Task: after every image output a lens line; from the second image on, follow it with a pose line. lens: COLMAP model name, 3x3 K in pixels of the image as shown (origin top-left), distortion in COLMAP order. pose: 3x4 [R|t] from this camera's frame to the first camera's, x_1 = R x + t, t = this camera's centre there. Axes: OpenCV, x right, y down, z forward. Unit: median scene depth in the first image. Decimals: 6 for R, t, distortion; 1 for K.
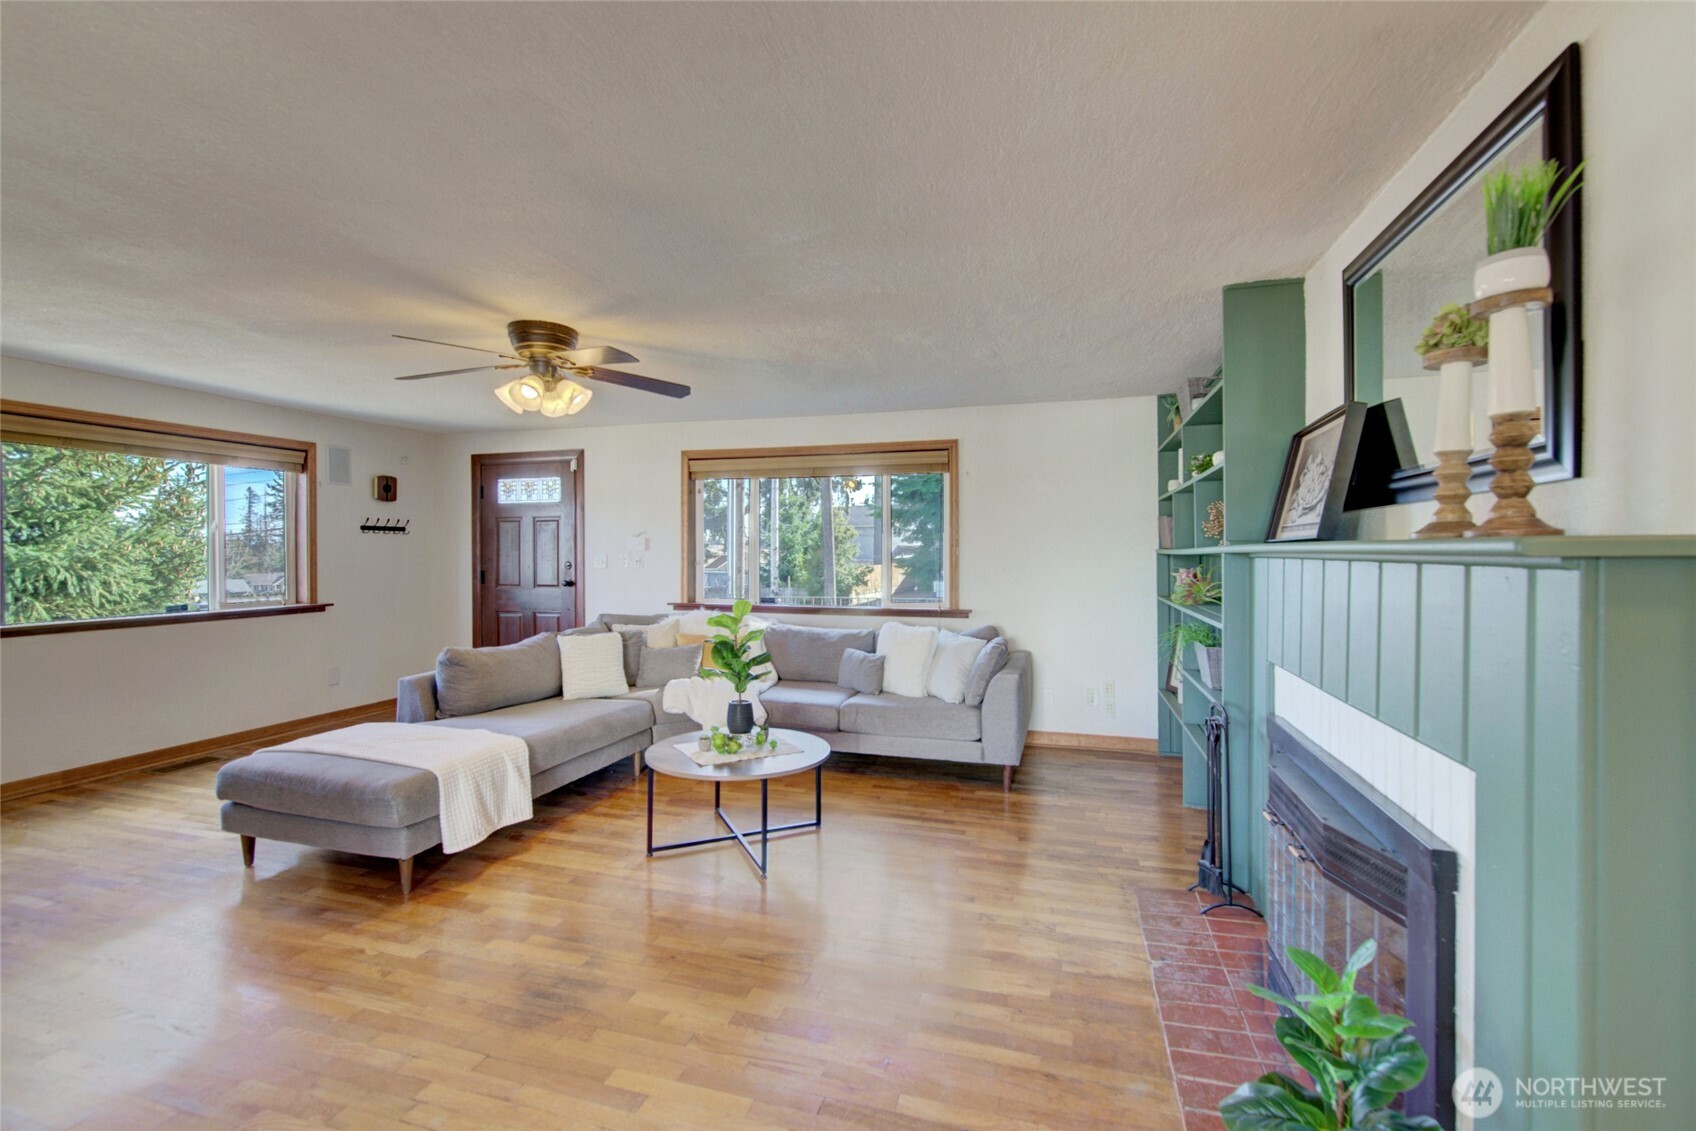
lens RADIAL K [[733.1, 0, 845.9], [0, 733.1, 557.3], [0, 0, 1]] dist [0.002822, 0.000616]
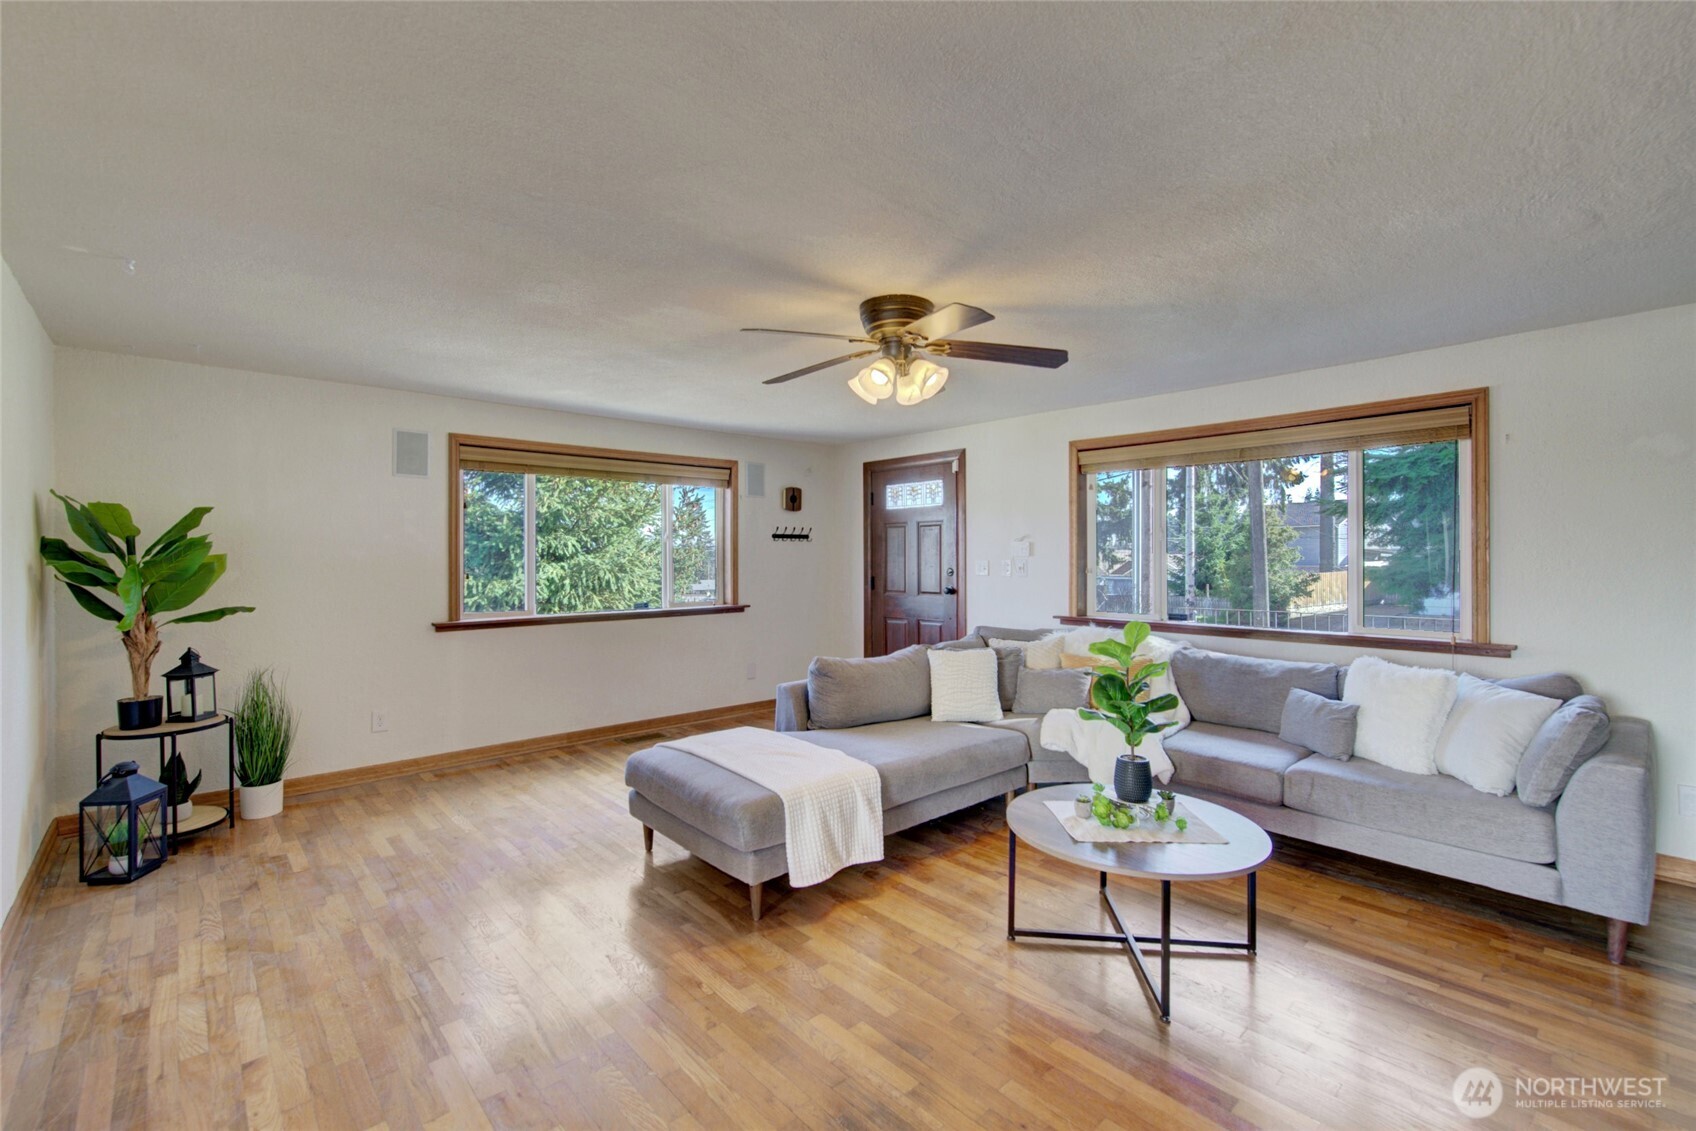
lens RADIAL K [[727.8, 0, 854.4], [0, 727.8, 561.3], [0, 0, 1]] dist [-0.002999, 0.005881]
pose [[0.862922, 0.000317, -0.505337, -0.010986], [-0.001345, 0.999998, -0.001671, -0.001725], [0.505336, 0.002122, 0.862920, 0.166107]]
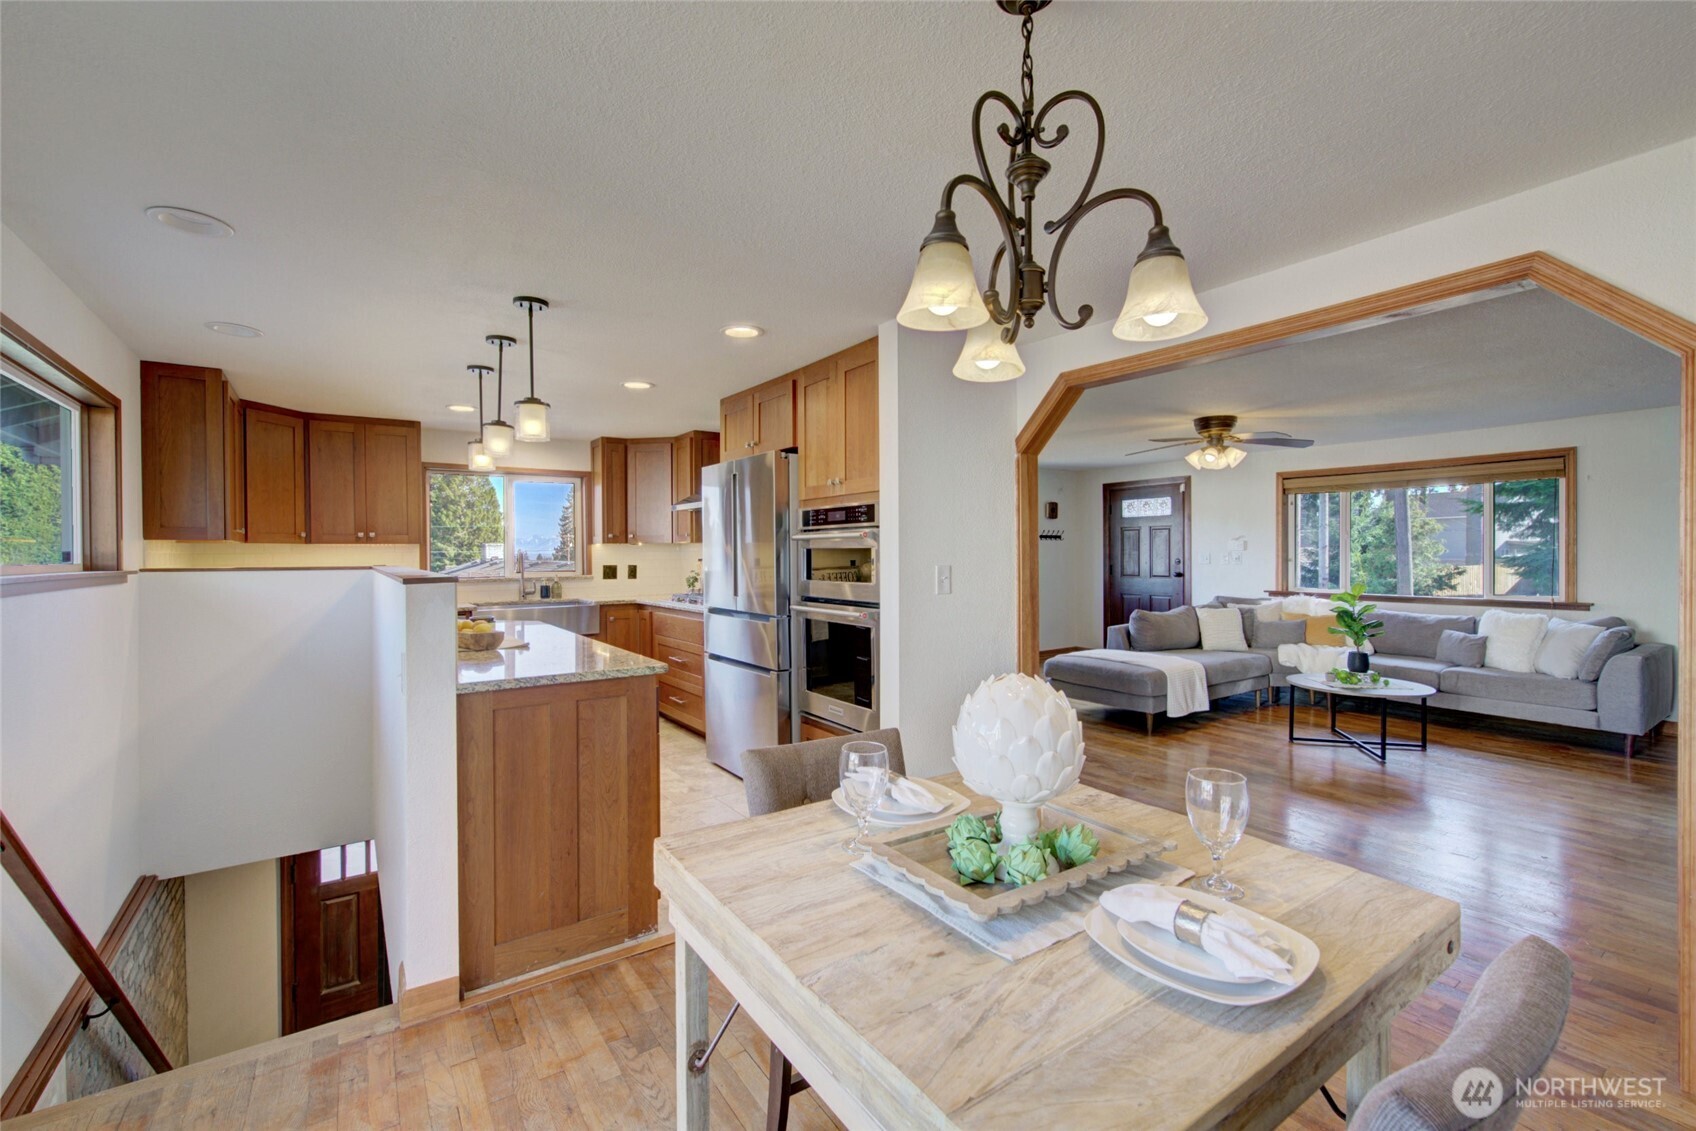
lens RADIAL K [[733.1, 0, 845.9], [0, 733.1, 557.3], [0, 0, 1]] dist [0.002822, 0.000616]
pose [[0.788775, 0.000031, -0.614683, -0.037039], [0.000480, 1.000000, 0.000667, 0.002743], [0.614682, -0.000821, 0.788774, -0.623911]]
